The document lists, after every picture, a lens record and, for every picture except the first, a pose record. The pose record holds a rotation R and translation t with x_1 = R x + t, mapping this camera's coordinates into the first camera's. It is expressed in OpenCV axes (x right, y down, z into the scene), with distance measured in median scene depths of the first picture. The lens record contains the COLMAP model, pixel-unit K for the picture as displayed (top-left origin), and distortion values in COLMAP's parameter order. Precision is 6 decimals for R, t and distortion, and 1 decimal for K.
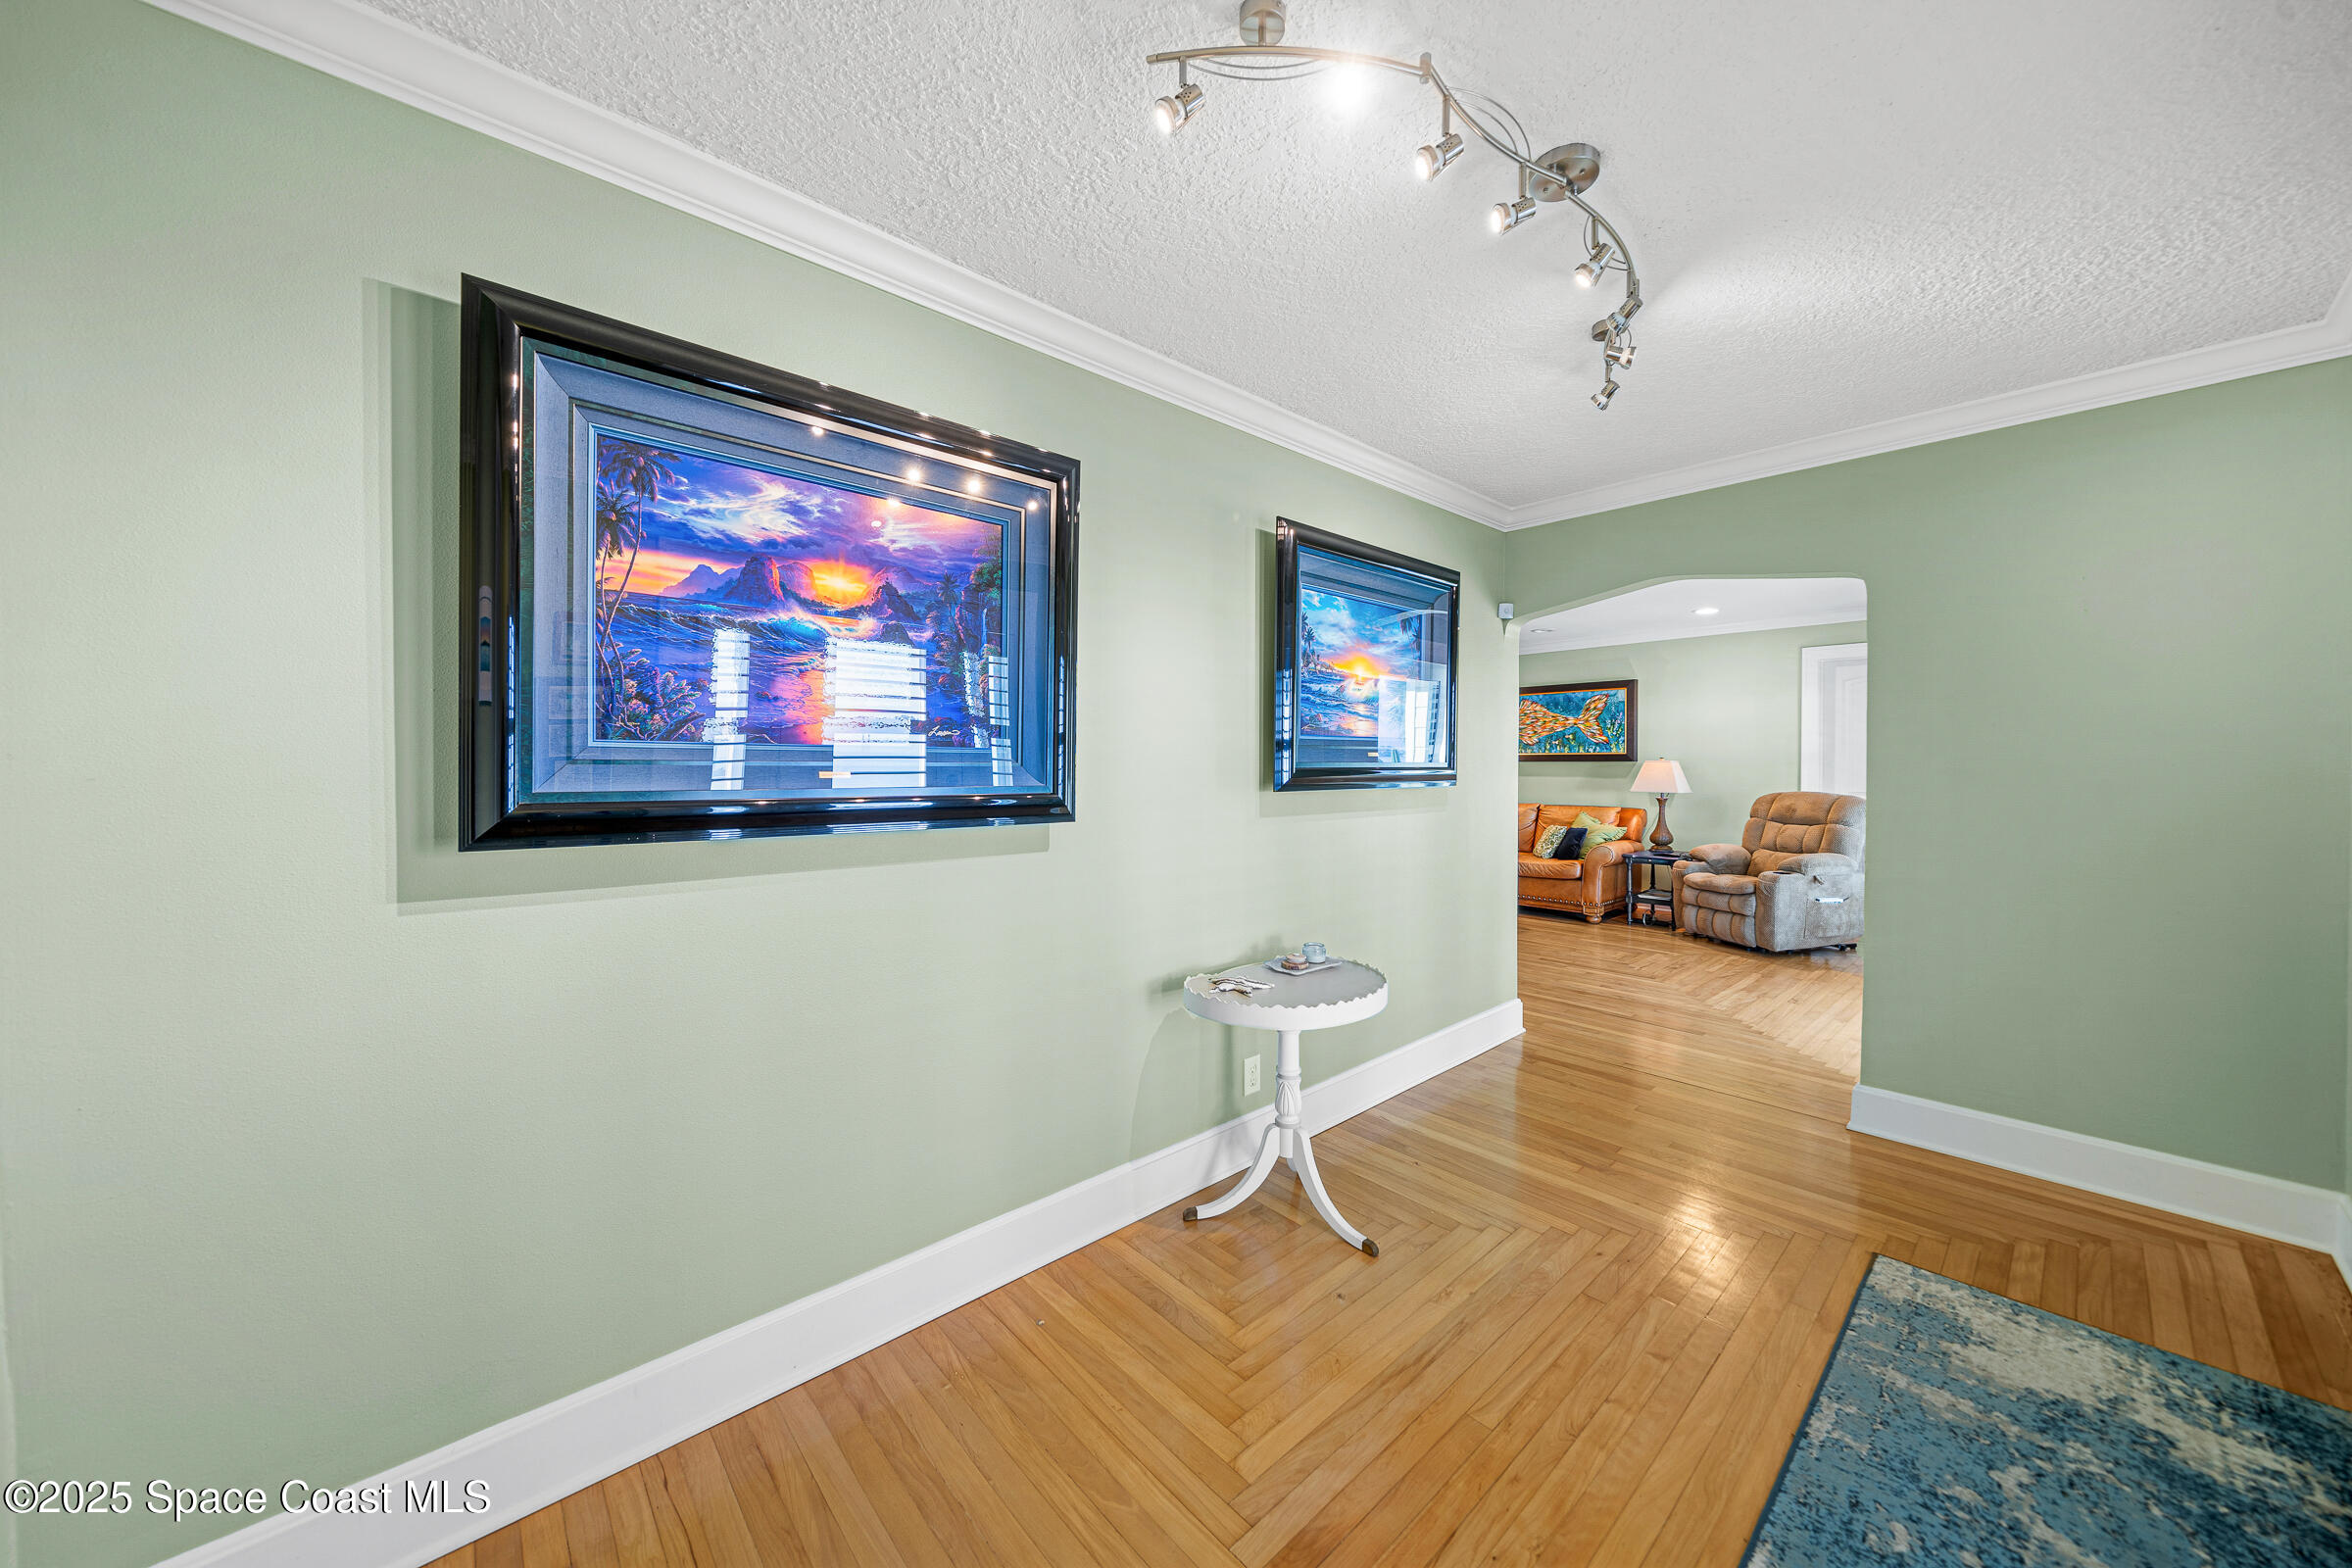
lens RADIAL K [[813.5, 0, 1174.6], [0, 813.5, 770.4], [0, 0, 1]] dist [-0.006174, -0.000164]
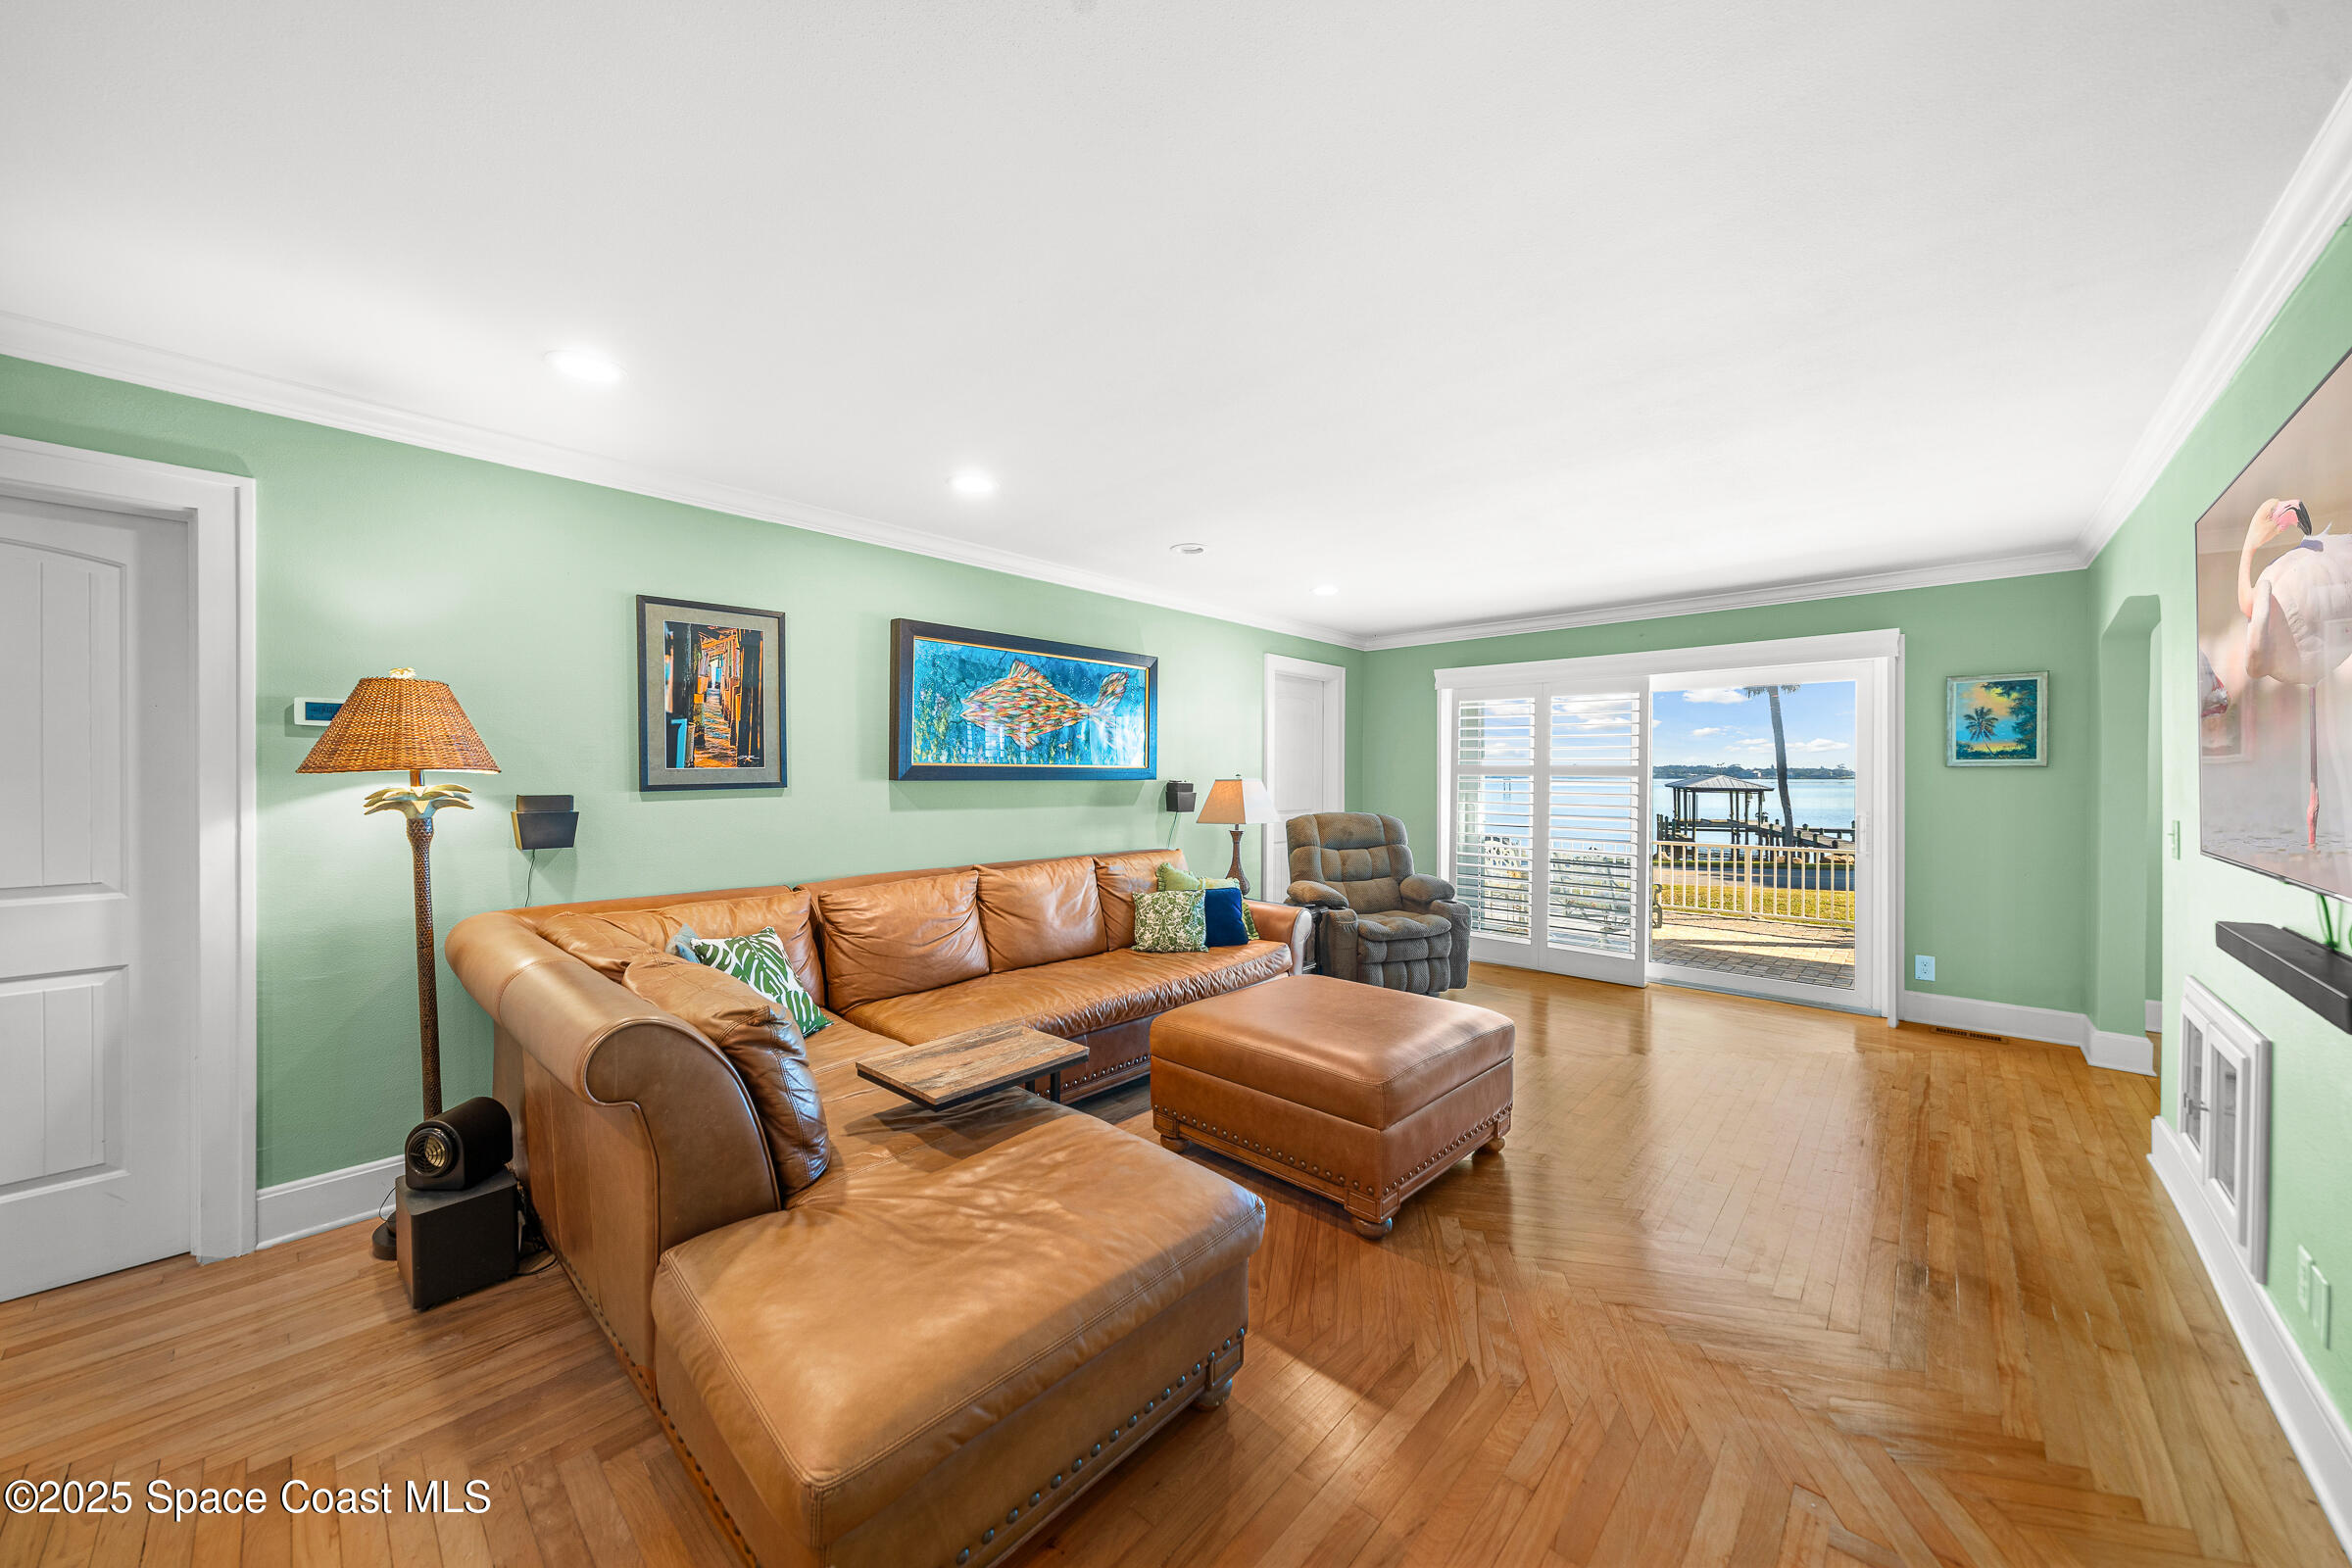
lens RADIAL K [[844.1, 0, 1175.1], [0, 844.1, 771.4], [0, 0, 1]] dist [-0.001686, 0.000115]
pose [[-0.103880, -0.001433, 0.994589, -0.141844], [0.004173, 0.999990, 0.001877, -0.020285], [-0.994581, 0.004345, -0.103873, 1.150892]]
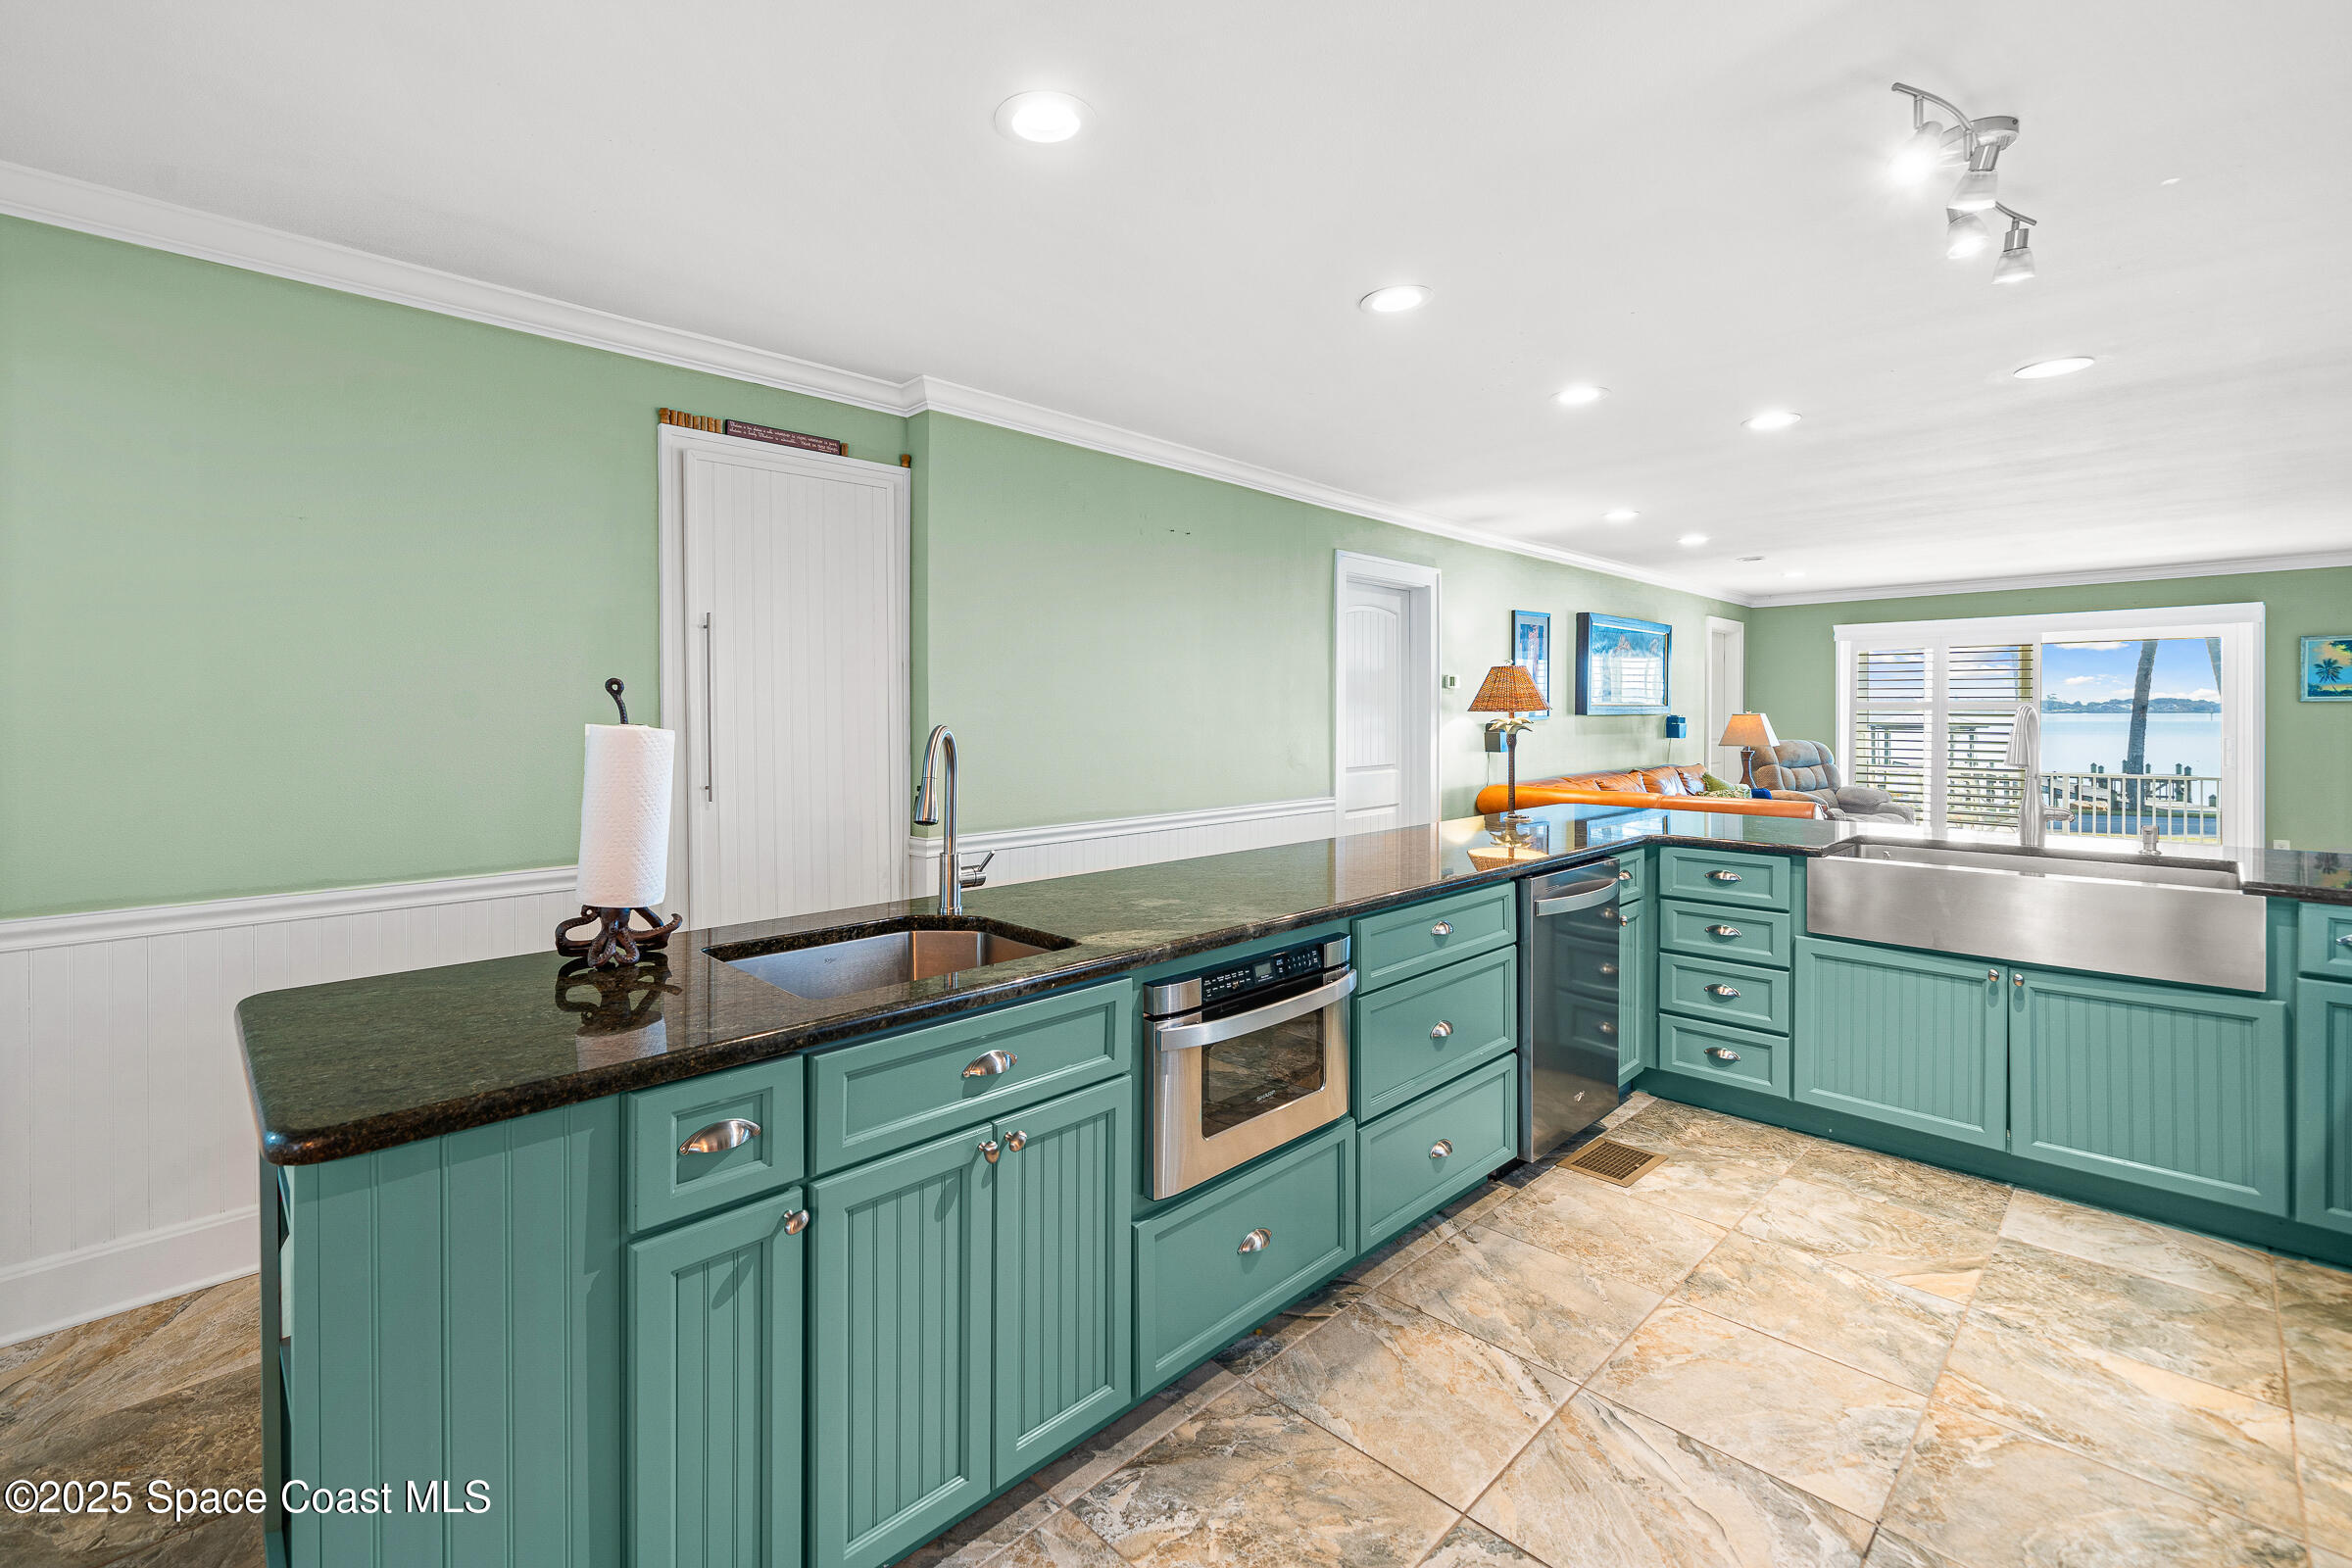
lens RADIAL K [[985.1, 0, 1167.8], [0, 985.1, 722.8], [0, 0, 1]] dist [-0.001434, -0.000172]
pose [[-0.032691, -0.014077, 0.999366, -0.603142], [0.011299, 0.999832, 0.014453, -0.026867], [-0.999402, 0.011764, -0.032527, 1.784411]]
